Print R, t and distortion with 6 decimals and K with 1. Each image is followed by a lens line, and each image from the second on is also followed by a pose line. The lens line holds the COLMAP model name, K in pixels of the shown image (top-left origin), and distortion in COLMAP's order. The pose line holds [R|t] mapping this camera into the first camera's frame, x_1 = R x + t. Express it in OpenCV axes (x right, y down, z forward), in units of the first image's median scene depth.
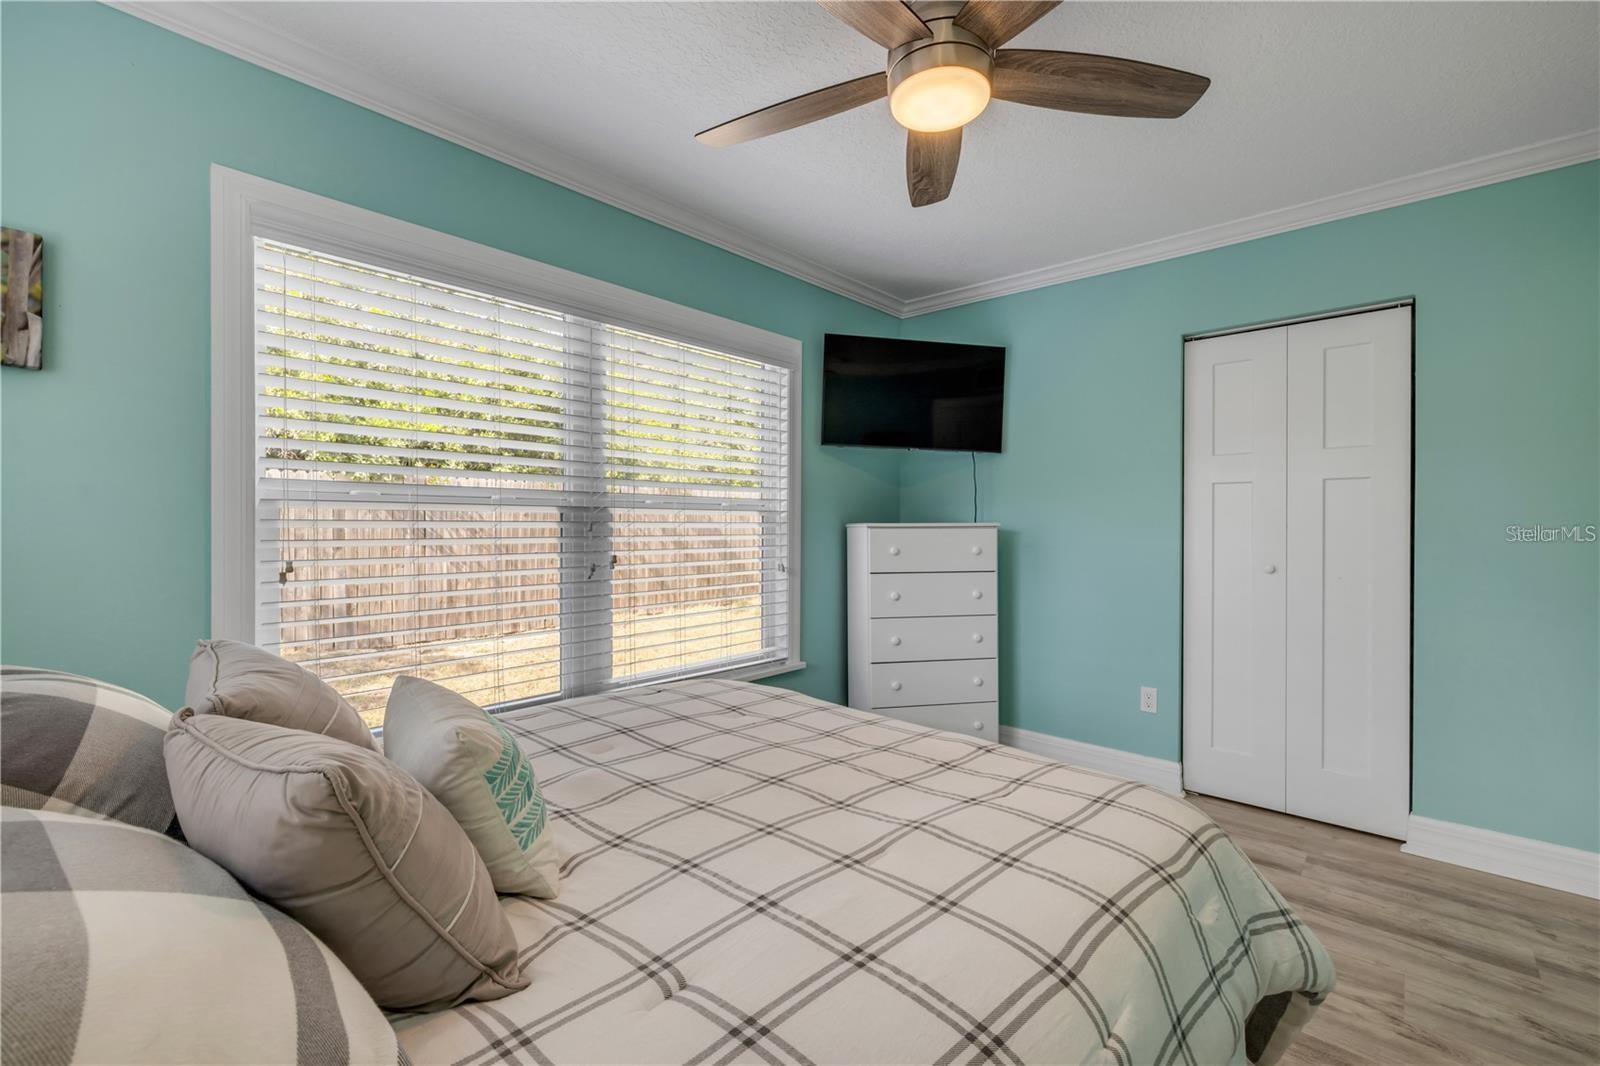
lens RADIAL K [[670.2, 0, 787.0], [0, 670.2, 519.6], [0, 0, 1]] dist [-0.001636, 0.000479]
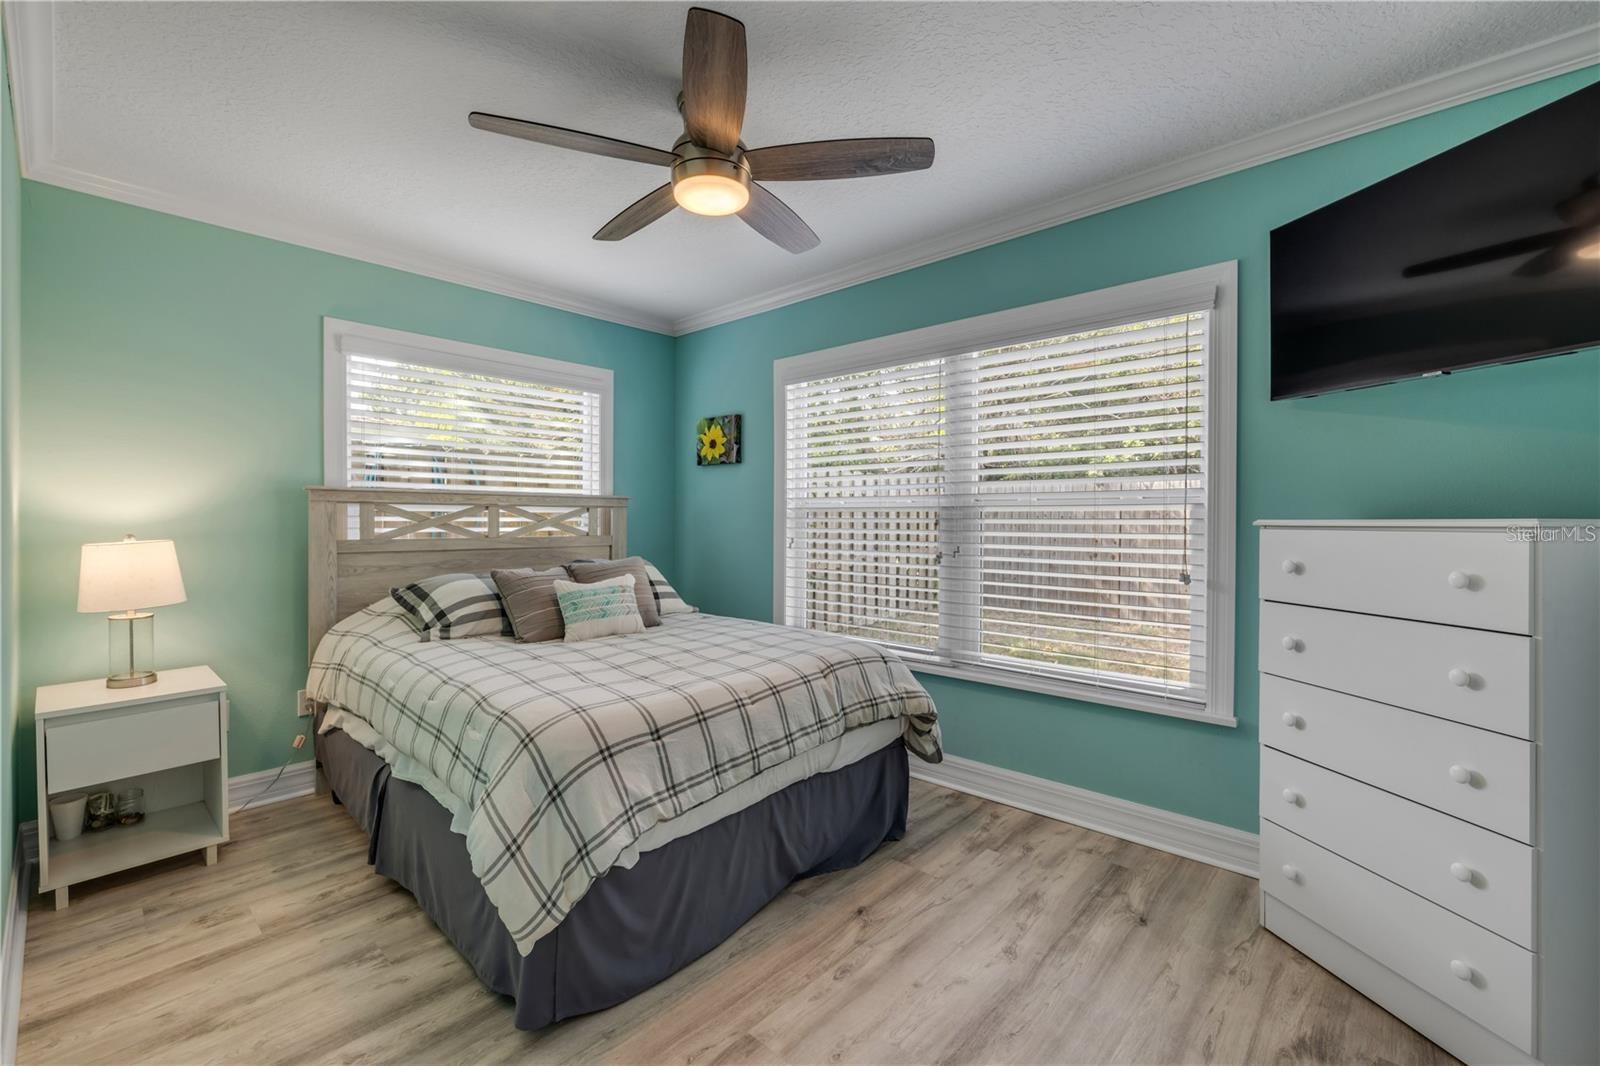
lens RADIAL K [[670.2, 0, 787.0], [0, 670.2, 519.6], [0, 0, 1]] dist [-0.001636, 0.000479]
pose [[0.009818, -0.007617, -0.999923, 0.913398], [-0.000329, 0.999971, -0.007621, 0.009533], [0.999952, 0.000404, 0.009816, 0.686181]]
